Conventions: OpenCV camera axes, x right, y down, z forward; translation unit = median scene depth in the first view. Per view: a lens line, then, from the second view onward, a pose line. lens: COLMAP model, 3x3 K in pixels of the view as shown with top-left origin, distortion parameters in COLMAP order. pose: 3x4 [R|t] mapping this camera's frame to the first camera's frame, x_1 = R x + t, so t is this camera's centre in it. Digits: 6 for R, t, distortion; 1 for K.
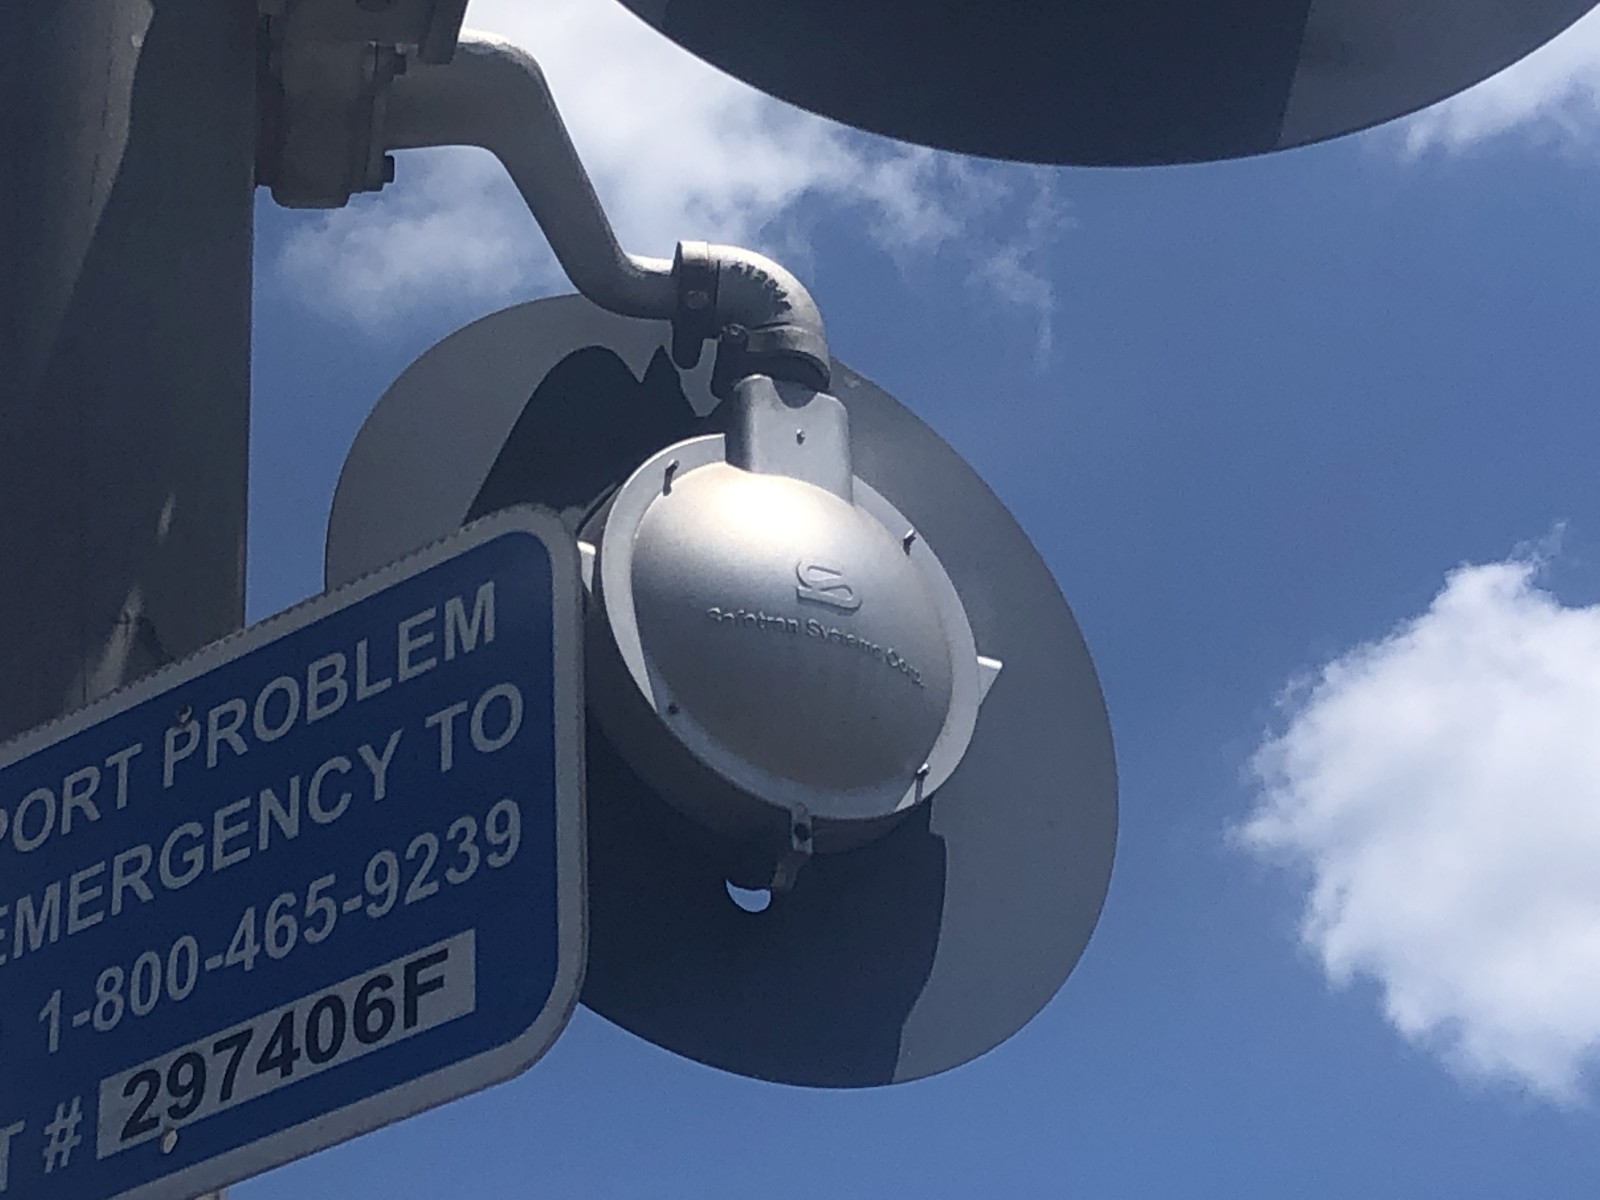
lens RADIAL K [[4329.7, 0, 802.5], [0, 4329.7, 509.3], [0, 0, 1]] dist [0.395499, -3.531120]
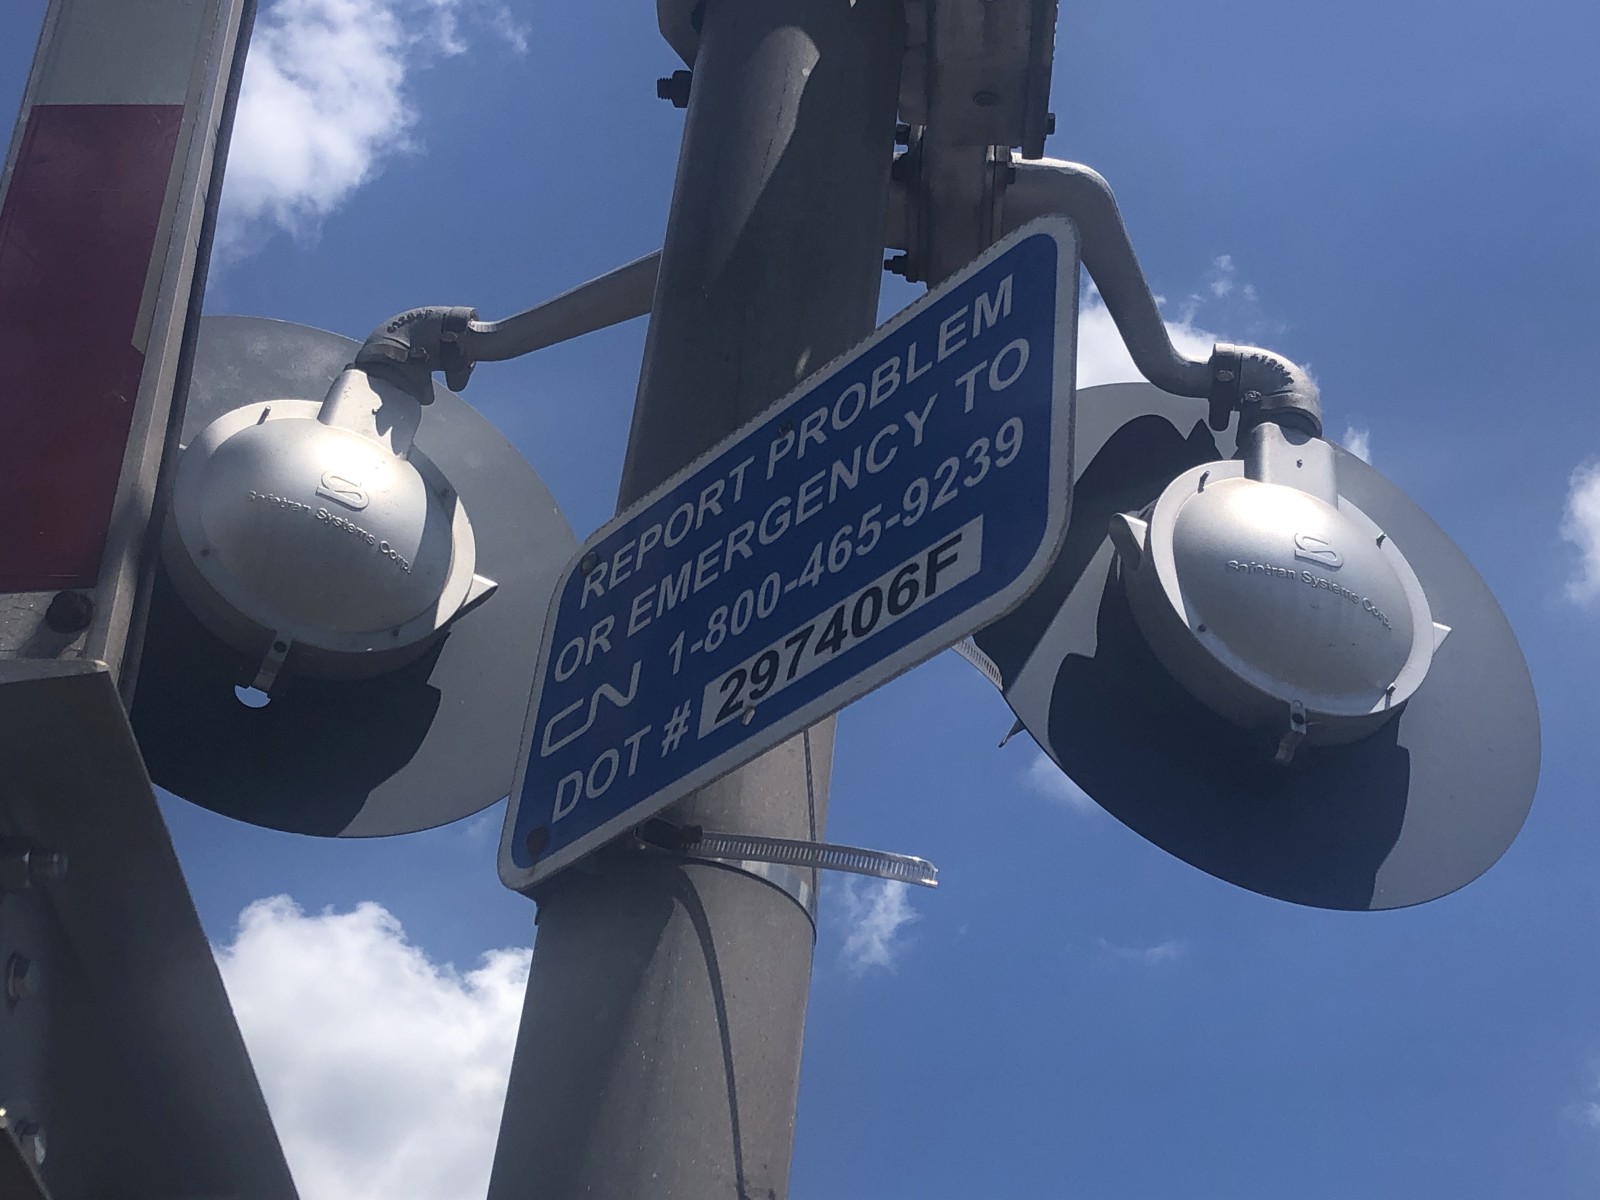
lens RADIAL K [[2365.2, 0, 800.0], [0, 2365.2, 600.0], [0, 0, 1]] dist [0.127375, 0.029329]
pose [[0.975247, -0.004220, -0.221077, 0.018457], [-0.021855, 0.993082, -0.115368, 0.184607], [0.220035, 0.117344, 0.968409, 0.337018]]
